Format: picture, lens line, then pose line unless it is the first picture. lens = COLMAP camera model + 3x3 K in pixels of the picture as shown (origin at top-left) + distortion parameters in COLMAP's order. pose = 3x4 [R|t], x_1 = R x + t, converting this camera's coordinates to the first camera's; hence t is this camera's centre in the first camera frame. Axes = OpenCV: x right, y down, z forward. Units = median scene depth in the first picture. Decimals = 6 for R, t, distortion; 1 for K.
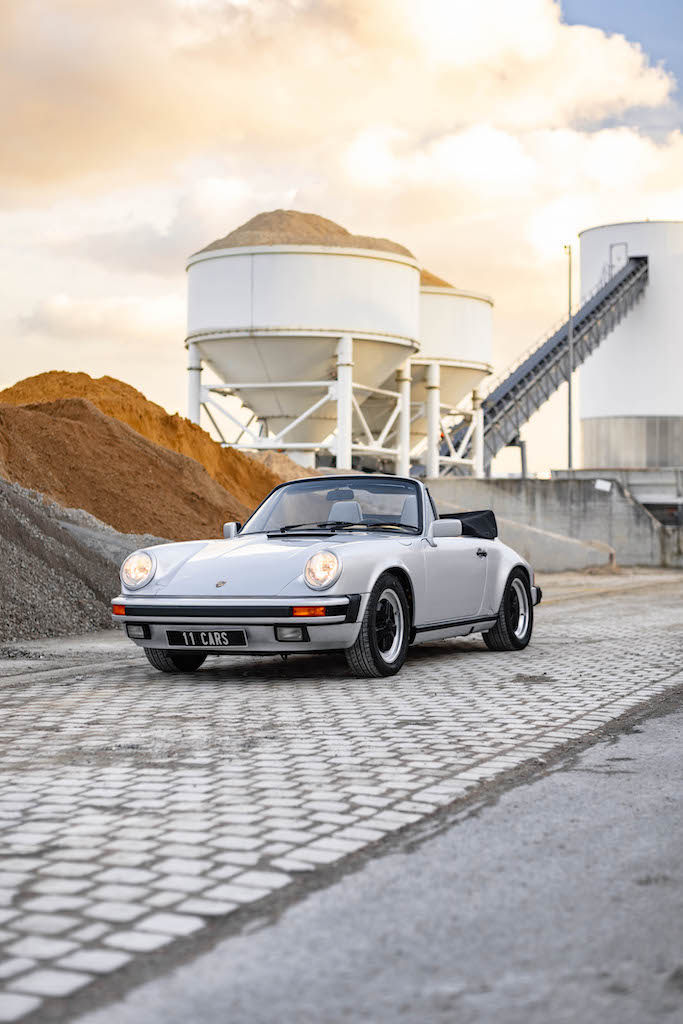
lens RADIAL K [[1483.5, 0, 345.8], [0, 1483.5, 470.9], [0, 0, 1]] dist [0.069612, 0.000000]
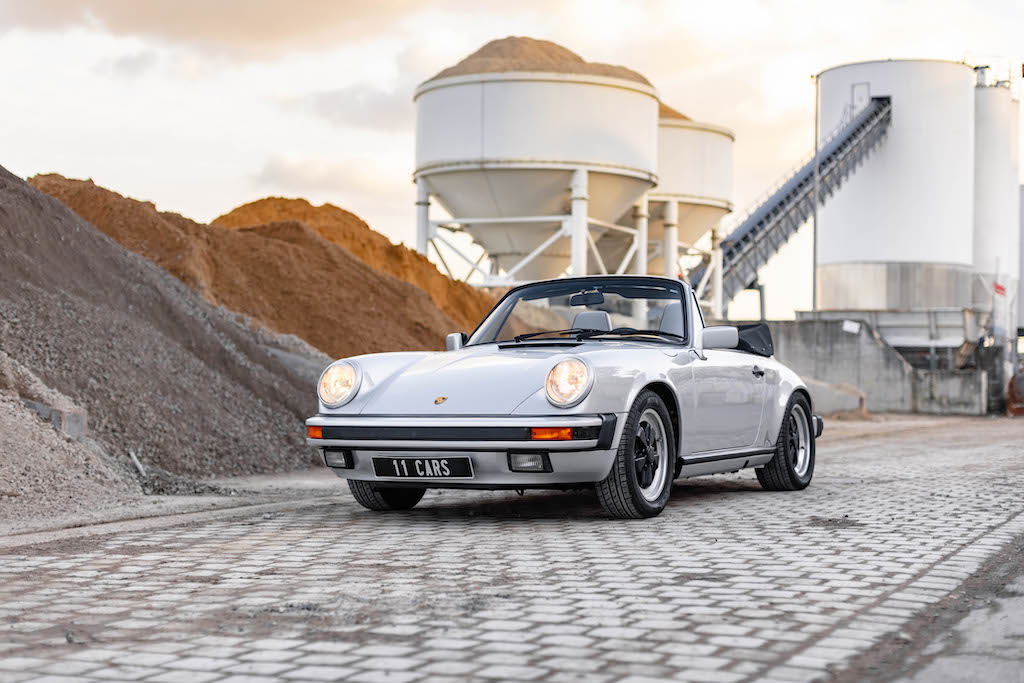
lens RADIAL K [[1483.5, 0, 509.3], [0, 1483.5, 361.1], [0, 0, 1]] dist [0.069612, 0.000000]
pose [[0.998984, 0.003933, -0.044904, -0.006701], [-0.002718, 0.999630, 0.027078, 0.019396], [0.044993, -0.026929, 0.998624, 0.119336]]
